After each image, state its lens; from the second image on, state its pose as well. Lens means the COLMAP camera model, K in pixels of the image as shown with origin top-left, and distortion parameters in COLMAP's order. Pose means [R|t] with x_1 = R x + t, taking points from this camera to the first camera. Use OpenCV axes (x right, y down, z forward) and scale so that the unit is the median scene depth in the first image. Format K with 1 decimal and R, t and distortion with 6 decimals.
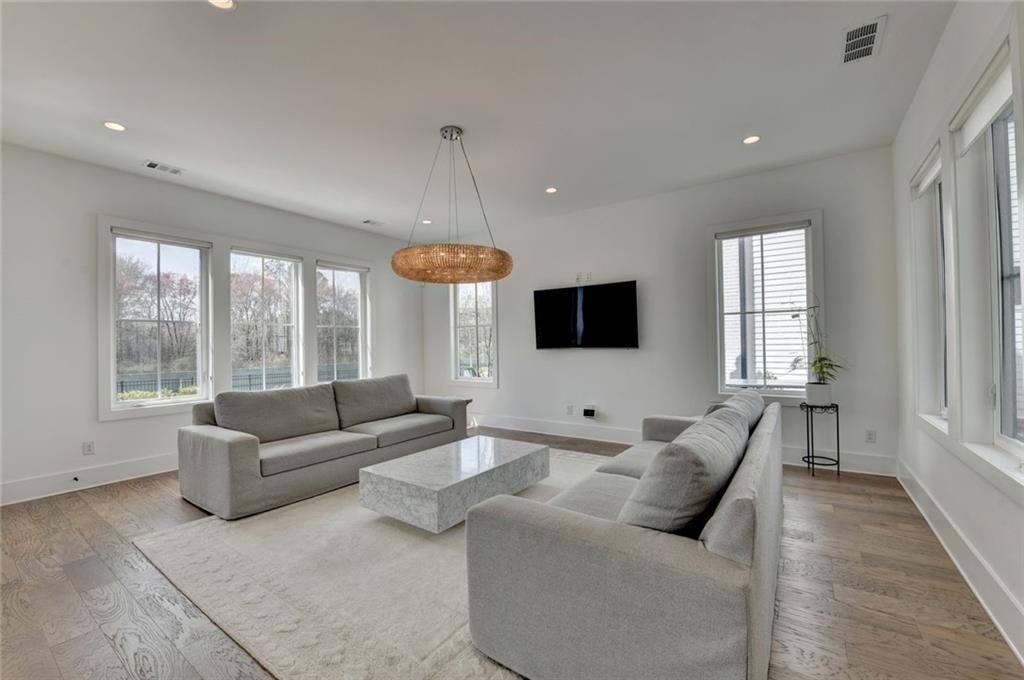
lens RADIAL K [[423.5, 0, 501.1], [0, 423.5, 340.4], [0, 0, 1]] dist [-0.011045, -0.002522]
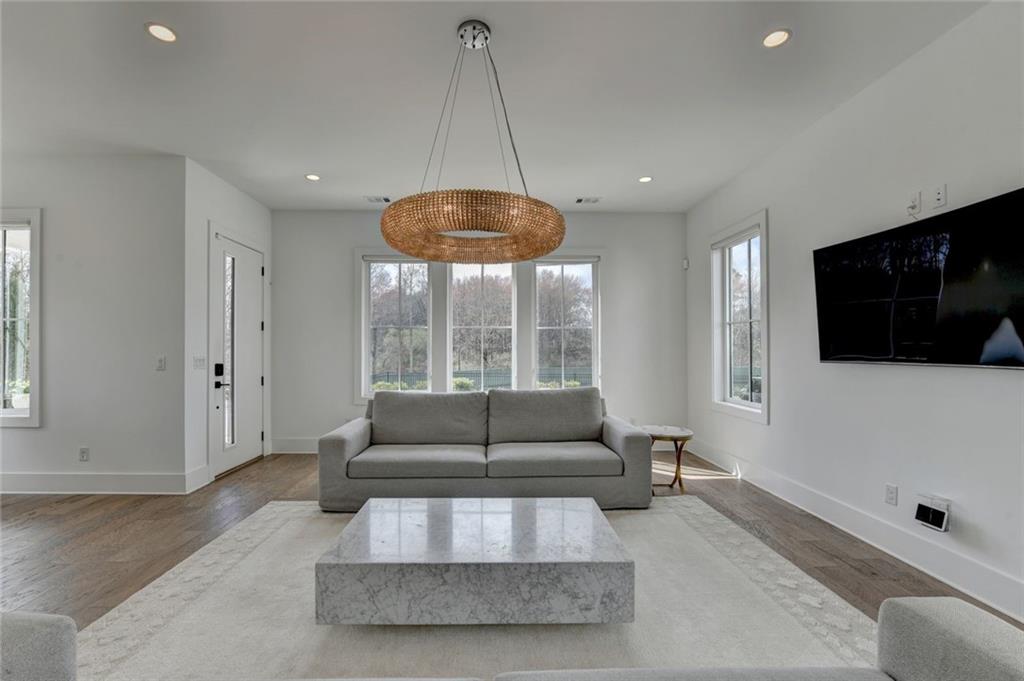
lens RADIAL K [[423.5, 0, 496.4], [0, 423.5, 347.6], [0, 0, 1]] dist [-0.011045, -0.002522]
pose [[0.605710, 0.012805, -0.795582, 0.318135], [-0.000531, 0.999877, 0.015689, -0.005967], [0.795685, -0.009081, 0.605642, 0.458965]]
